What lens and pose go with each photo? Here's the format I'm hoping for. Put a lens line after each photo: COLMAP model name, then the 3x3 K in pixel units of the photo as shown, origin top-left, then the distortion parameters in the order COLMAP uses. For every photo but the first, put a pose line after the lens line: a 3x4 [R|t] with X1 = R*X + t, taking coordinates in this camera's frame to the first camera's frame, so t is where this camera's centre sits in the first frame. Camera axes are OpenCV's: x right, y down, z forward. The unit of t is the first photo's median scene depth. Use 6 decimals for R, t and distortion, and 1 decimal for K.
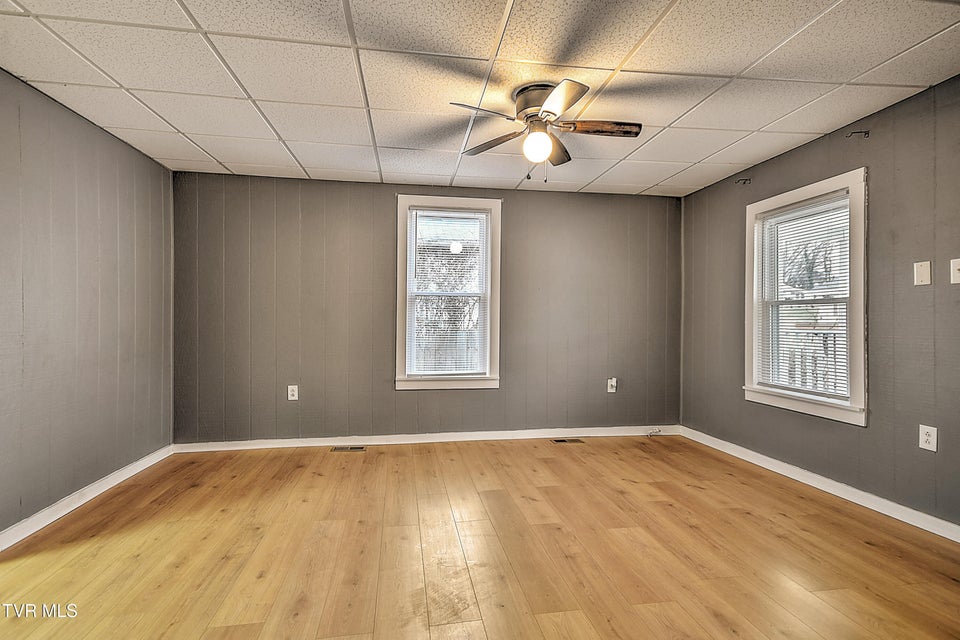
lens RADIAL K [[467.2, 0, 480.0], [0, 467.2, 320.0], [0, 0, 1]] dist [0.001237, 0.000322]
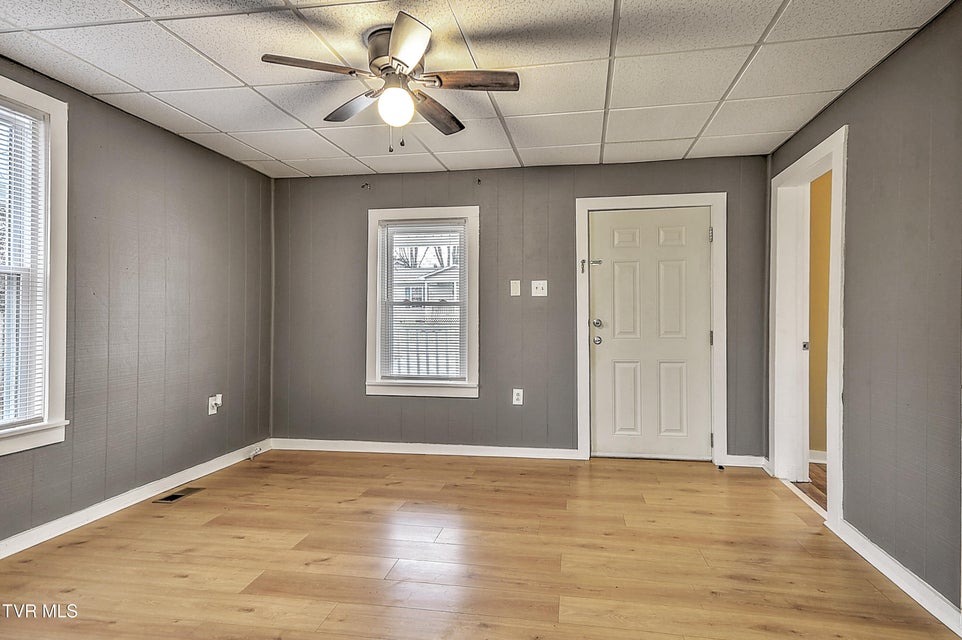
lens RADIAL K [[523.7, 0, 481.0], [0, 523.7, 320.0], [0, 0, 1]] dist [0.024796, 0.000512]
pose [[0.329823, -0.005133, 0.944029, -0.507888], [-0.002395, 0.999977, 0.006274, -0.005507], [-0.944040, -0.004330, 0.329804, 0.410054]]
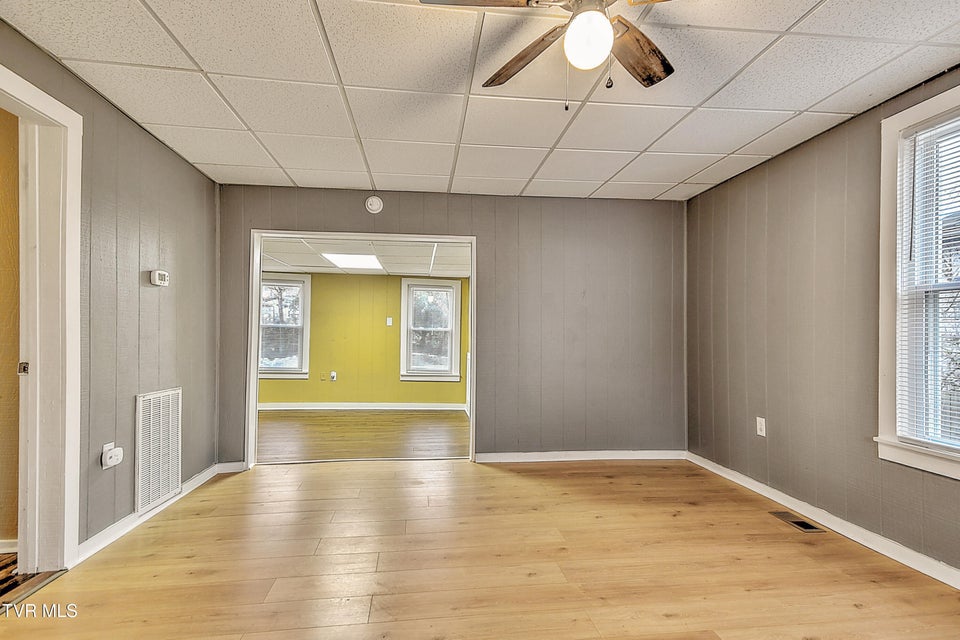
lens RADIAL K [[454.2, 0, 476.8], [0, 454.2, 337.4], [0, 0, 1]] dist [0.000613, 0.000240]
pose [[-0.048649, -0.001923, -0.998814, 0.509532], [-0.004575, 0.999988, -0.001702, 0.003027], [0.998805, 0.004487, -0.048657, 0.653384]]
